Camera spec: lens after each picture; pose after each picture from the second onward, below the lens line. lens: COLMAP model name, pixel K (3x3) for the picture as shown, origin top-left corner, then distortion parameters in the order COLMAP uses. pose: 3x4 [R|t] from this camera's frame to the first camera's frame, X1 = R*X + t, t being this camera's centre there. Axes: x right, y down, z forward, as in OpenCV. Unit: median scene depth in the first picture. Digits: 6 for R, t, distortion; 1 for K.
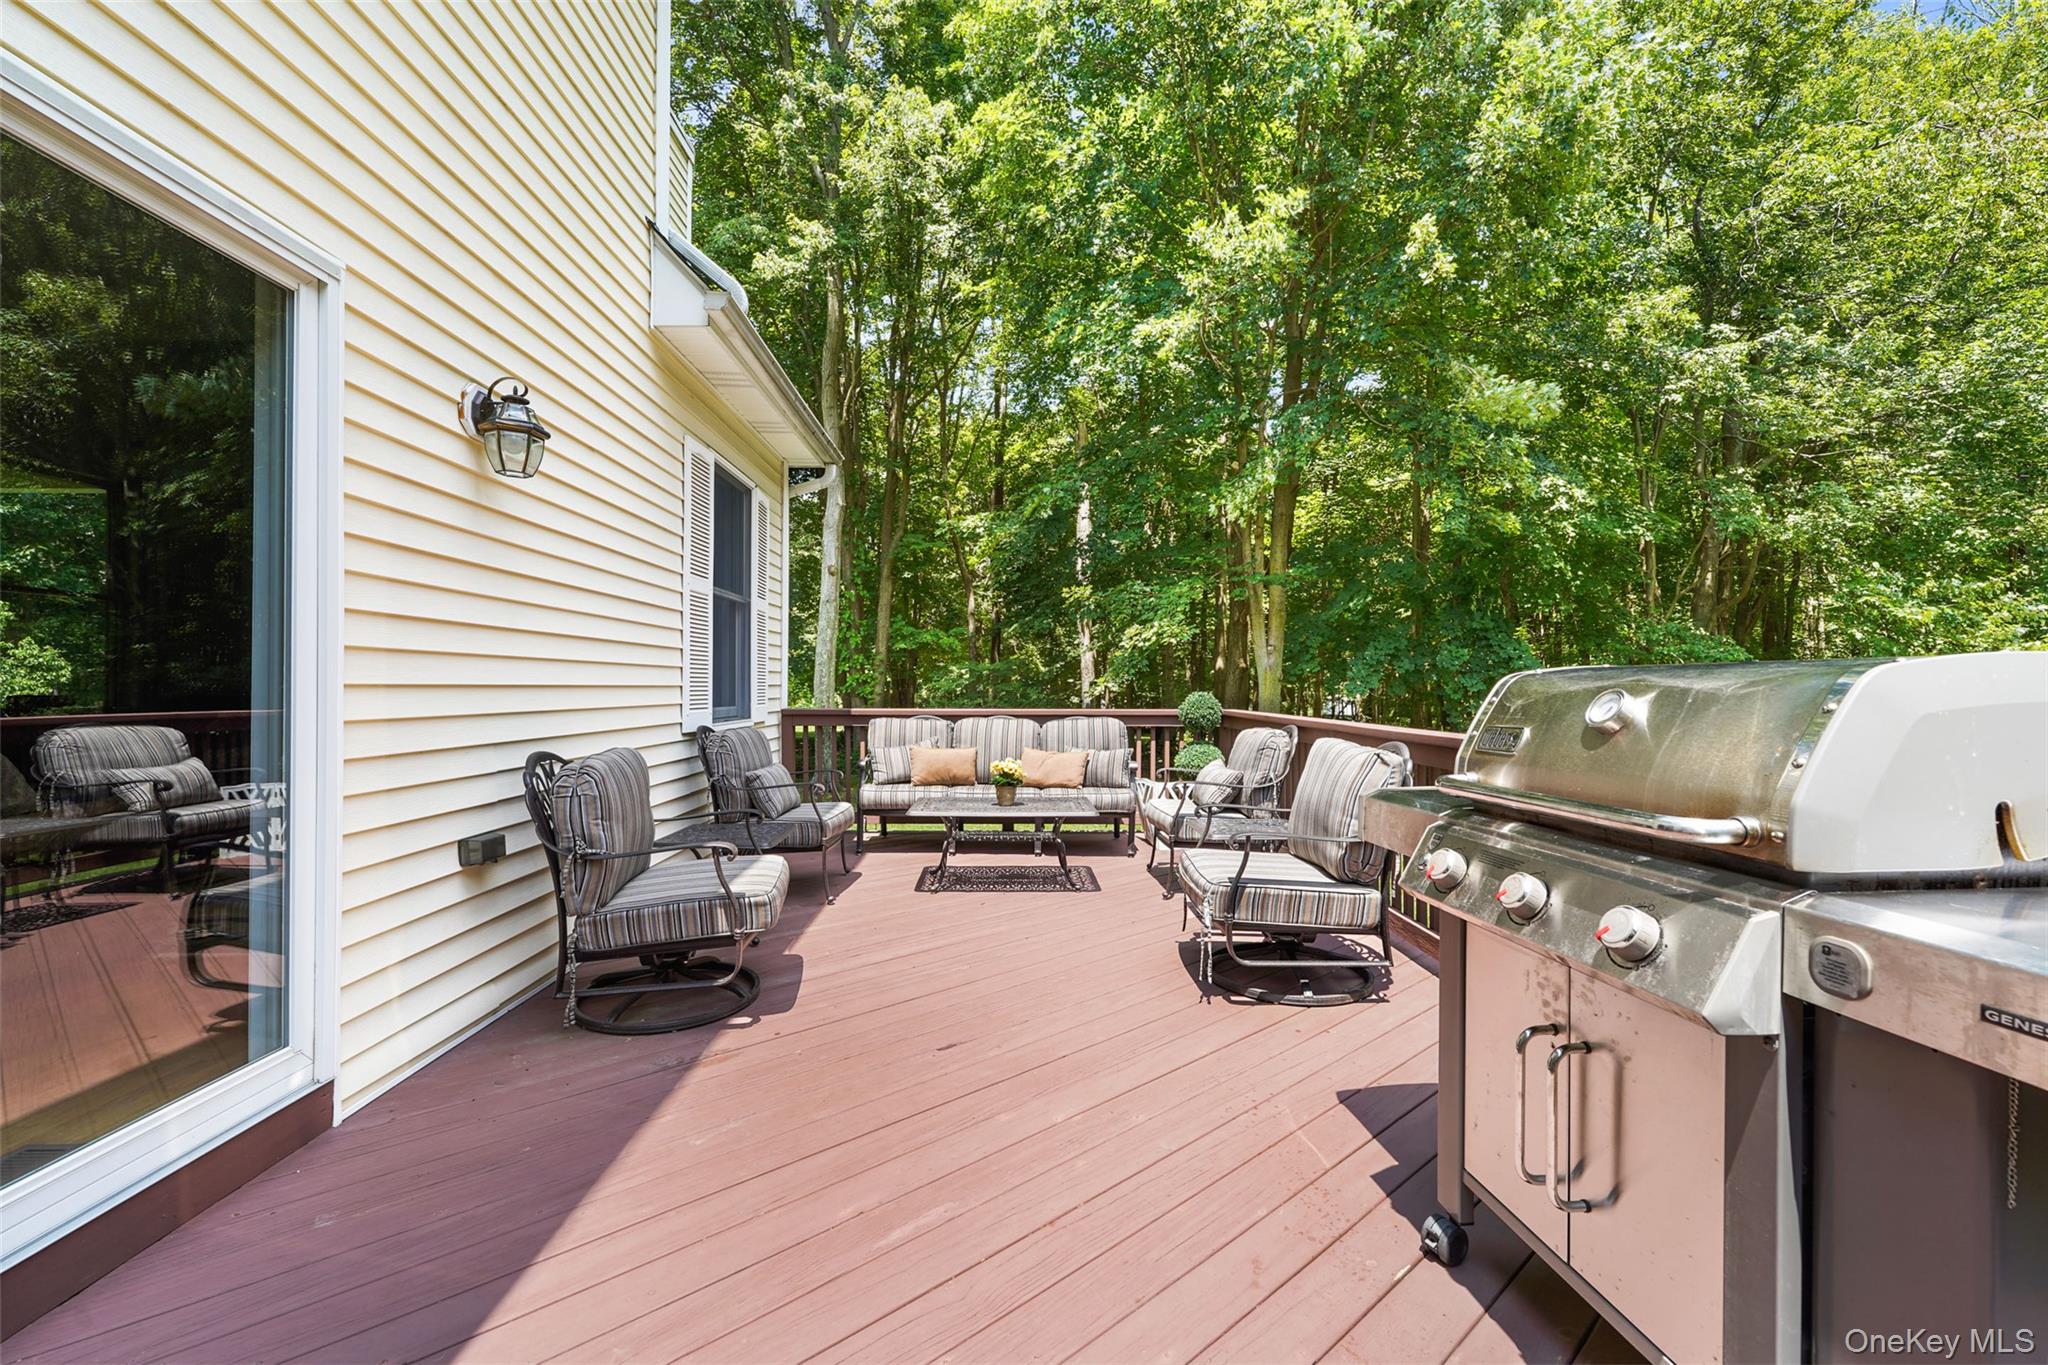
lens RADIAL K [[849.2, 0, 1025.2], [0, 849.2, 692.7], [0, 0, 1]] dist [0.000196, -0.000164]
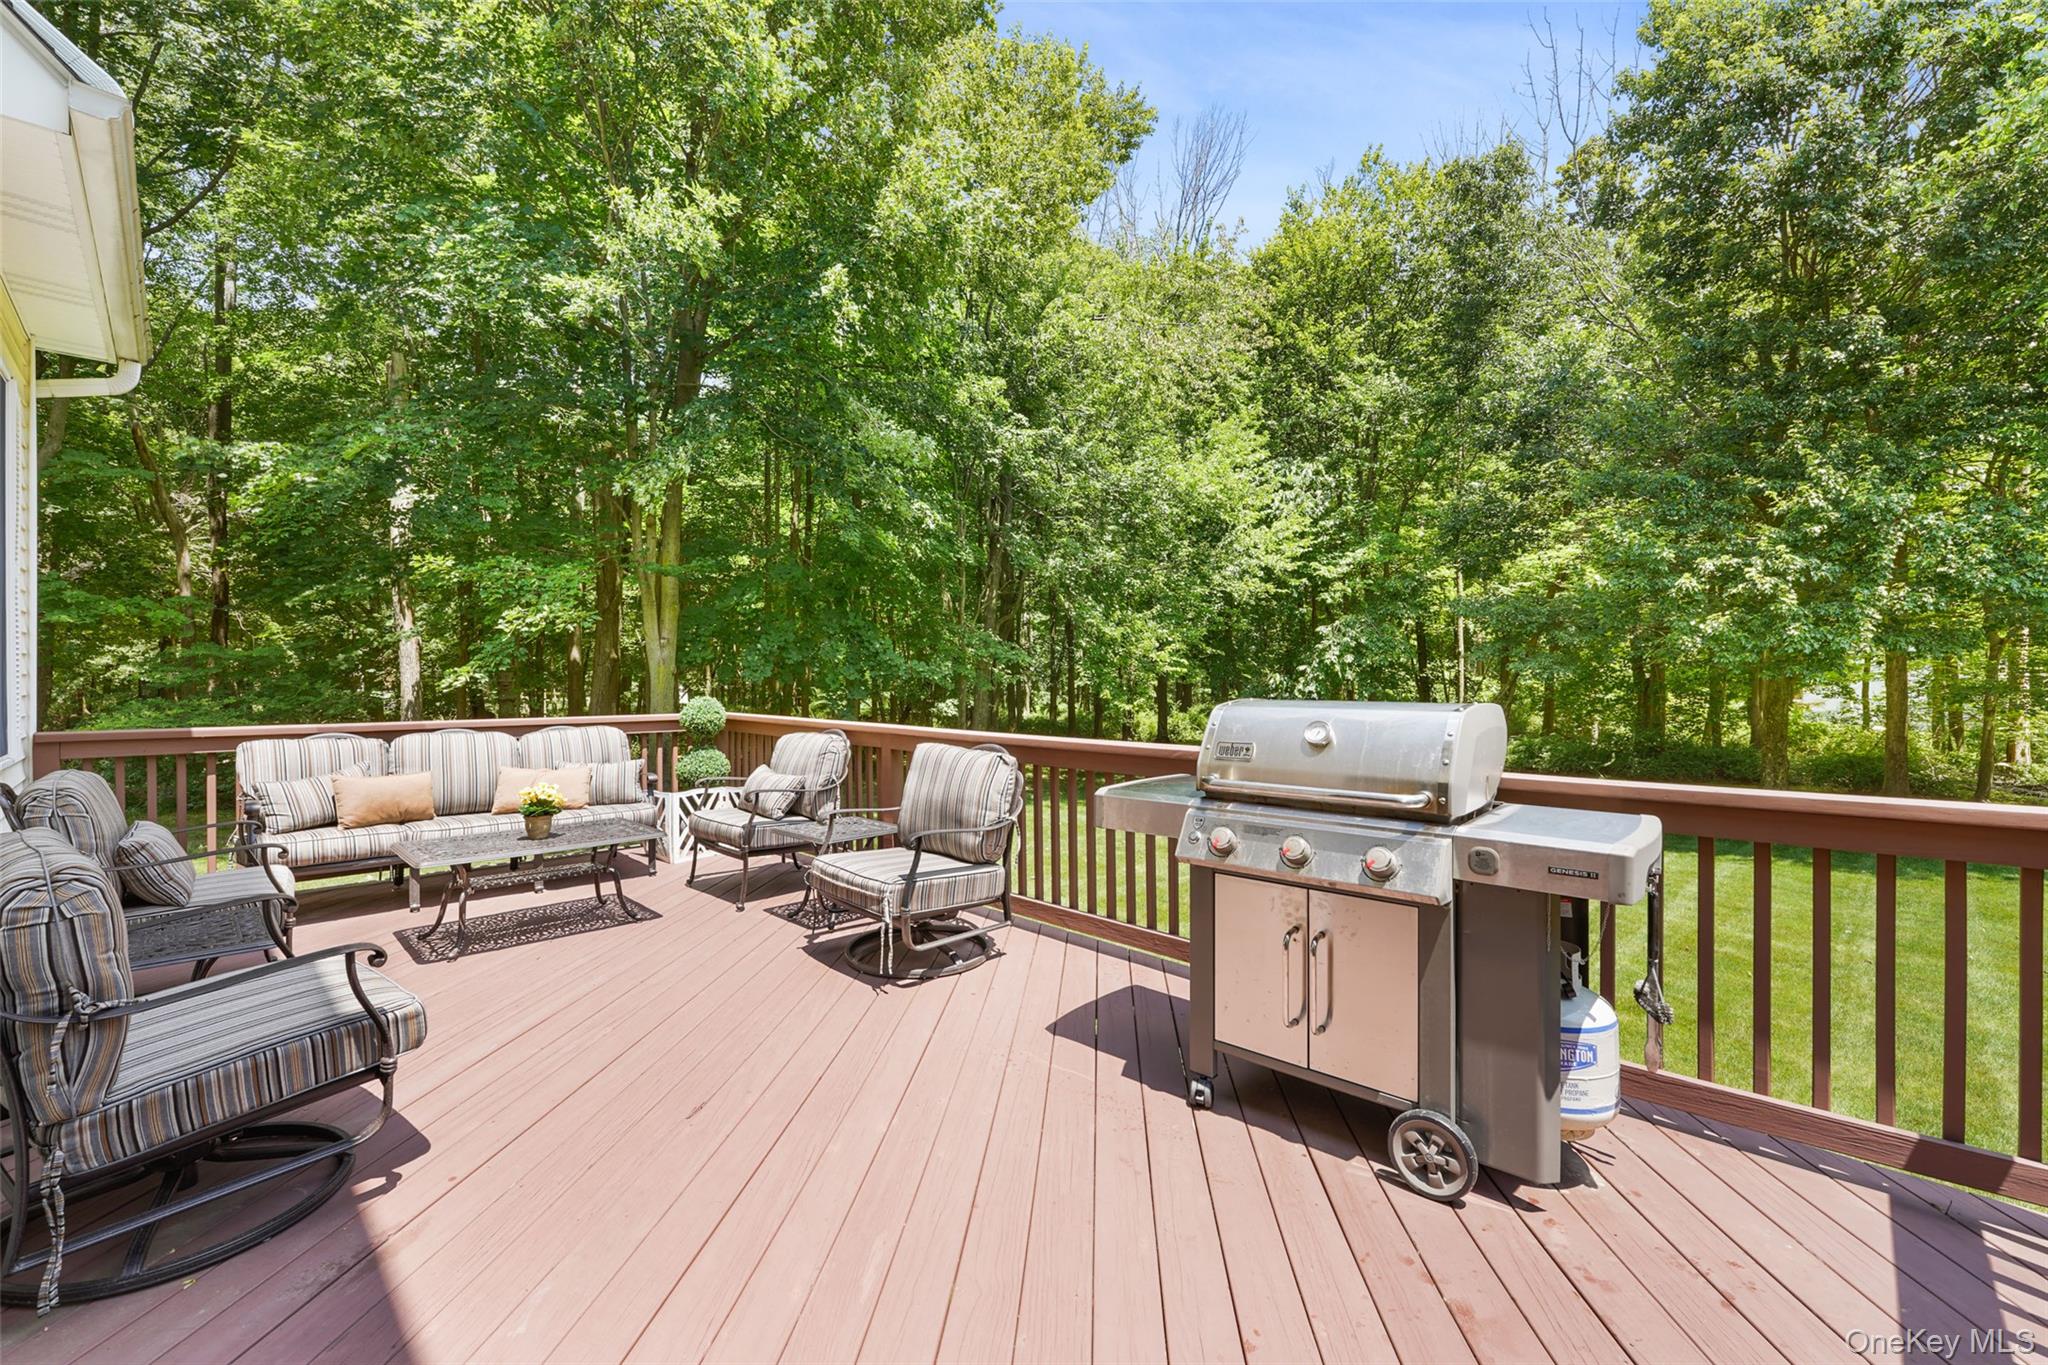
lens RADIAL K [[837.2, 0, 1024.0], [0, 837.2, 682.5], [0, 0, 1]] dist [-0.000226, -0.000288]
pose [[0.718553, -0.006518, 0.695442, -0.244674], [0.003803, 0.999978, 0.005443, -0.025154], [-0.695462, -0.001267, 0.718562, 0.058100]]
